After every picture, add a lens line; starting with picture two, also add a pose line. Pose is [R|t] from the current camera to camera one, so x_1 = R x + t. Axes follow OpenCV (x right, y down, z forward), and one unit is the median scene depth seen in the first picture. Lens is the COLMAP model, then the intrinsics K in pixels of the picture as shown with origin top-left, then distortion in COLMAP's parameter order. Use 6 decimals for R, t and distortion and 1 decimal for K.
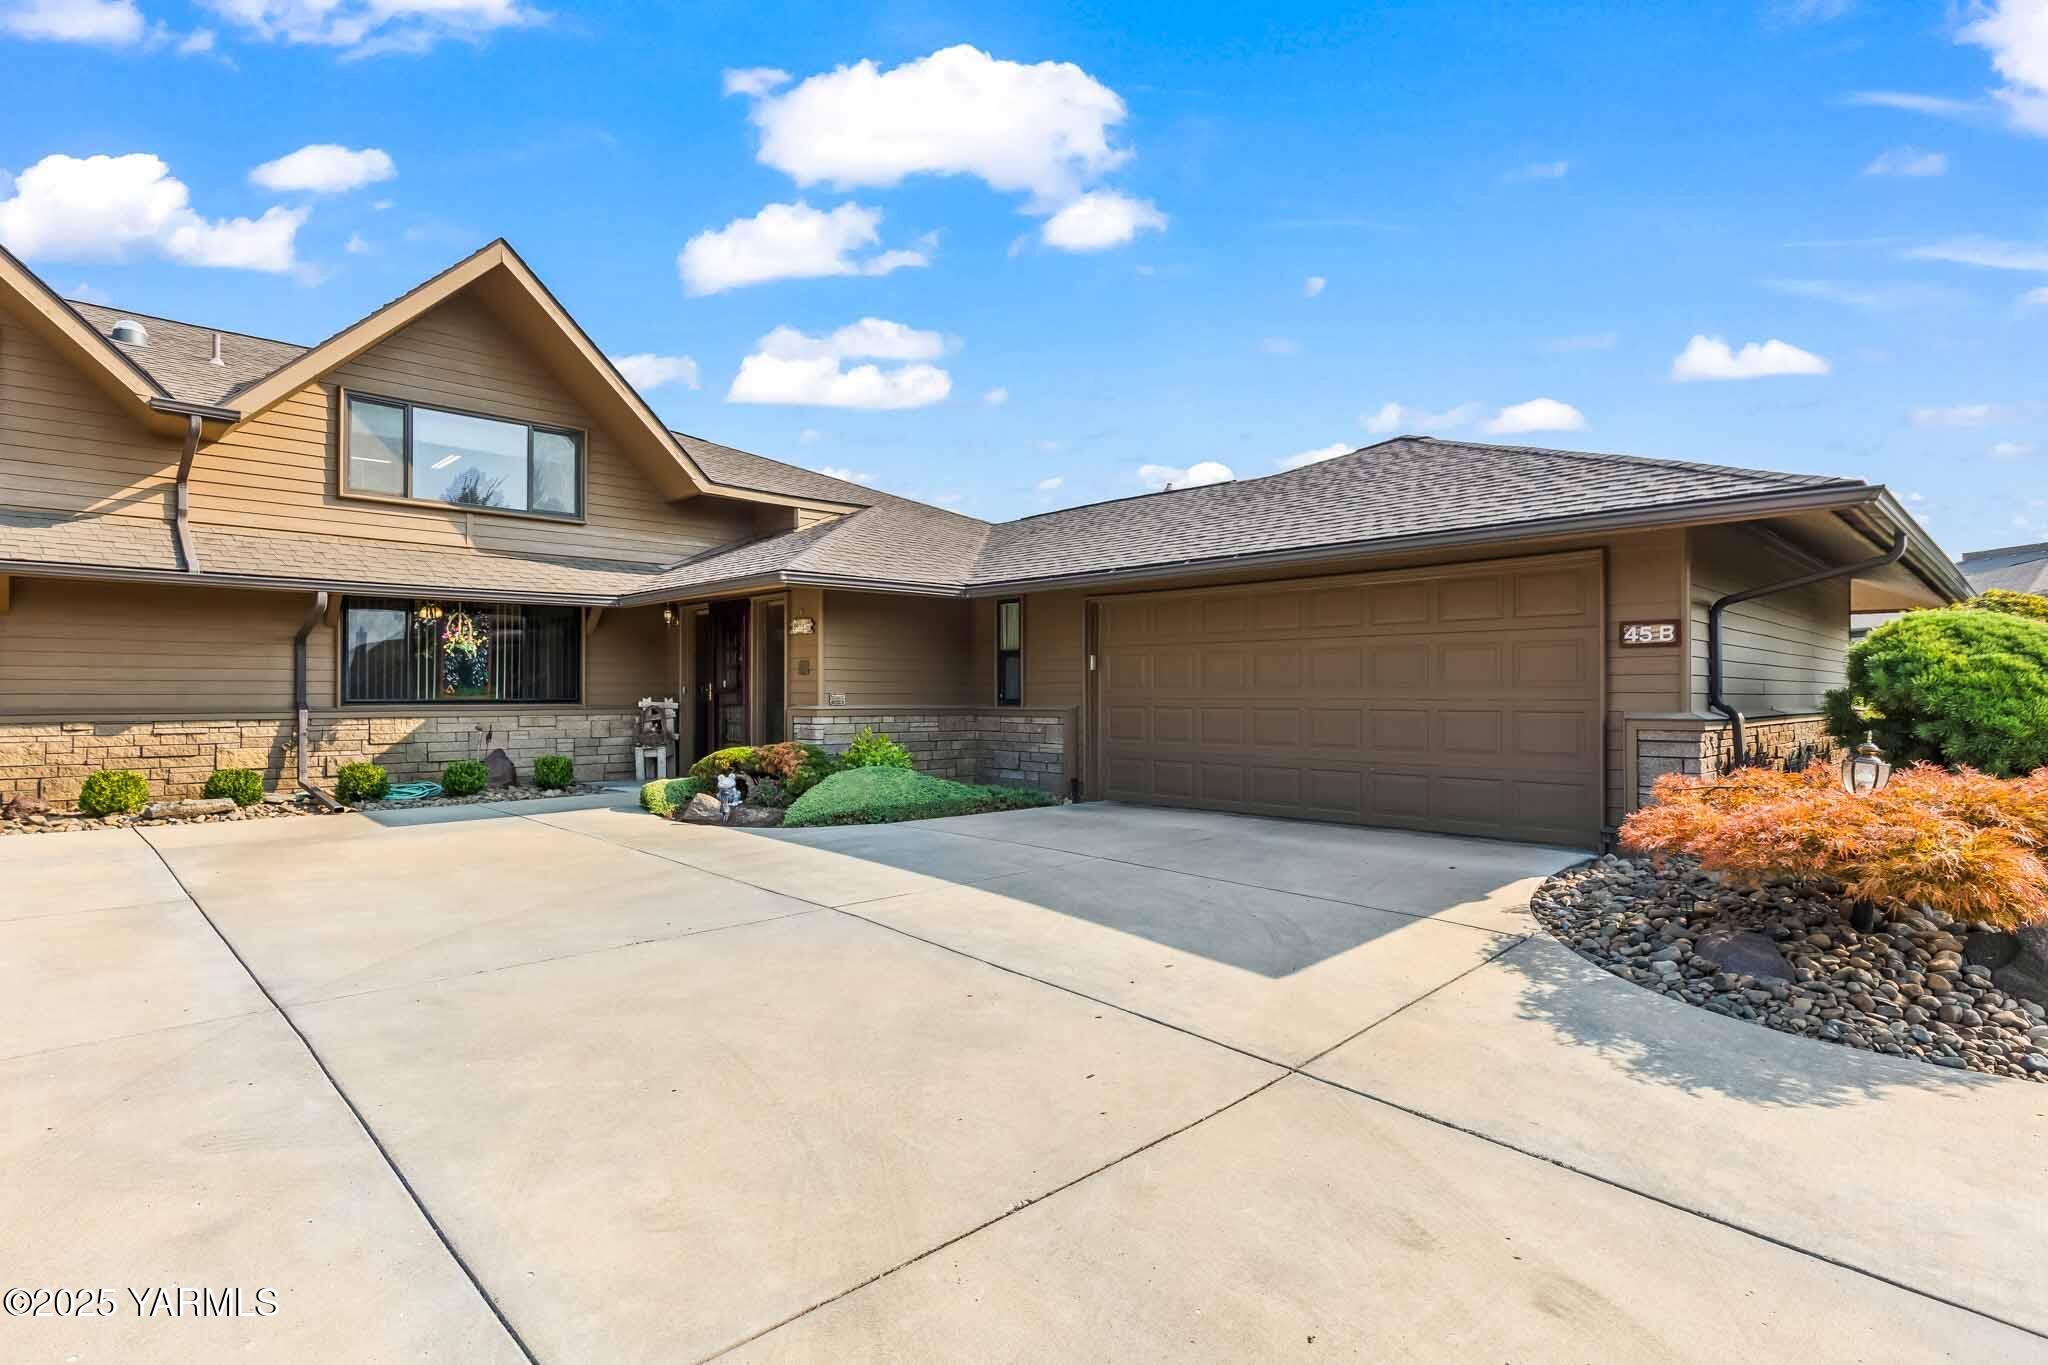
lens RADIAL K [[1012.5, 0, 1024.9], [0, 1012.5, 684.5], [0, 0, 1]] dist [-0.005457, -0.000275]
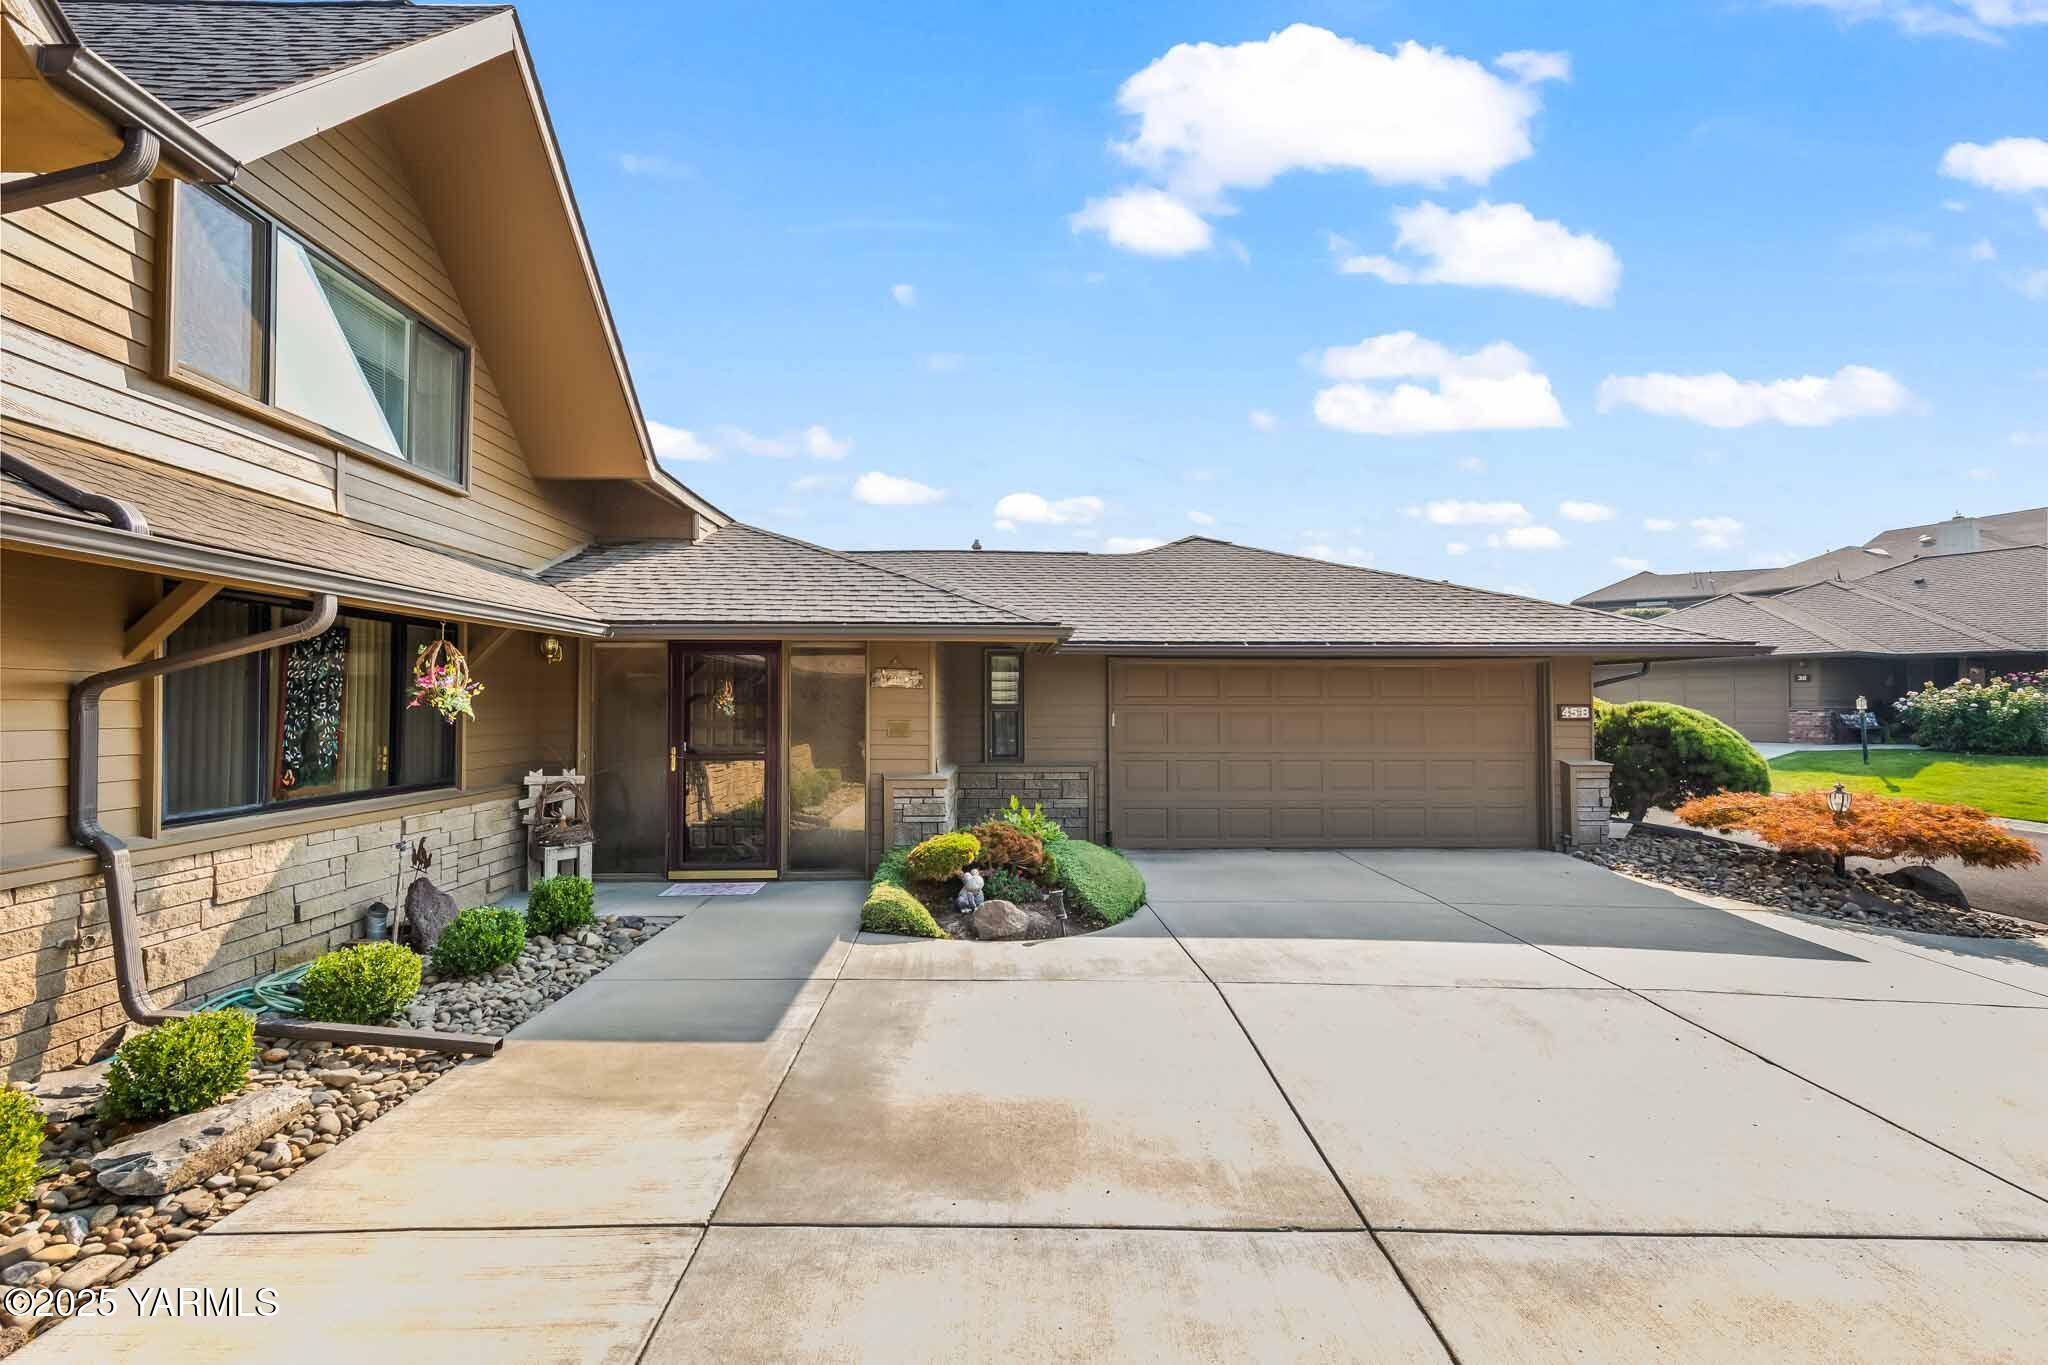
lens RADIAL K [[923.2, 0, 1020.2], [0, 923.2, 686.7], [0, 0, 1]] dist [0.008414, -0.000688]
pose [[0.682064, 0.017071, 0.731093, -0.718066], [-0.007145, 0.999835, -0.016680, -0.040277], [-0.731257, 0.006153, 0.682074, 0.426105]]
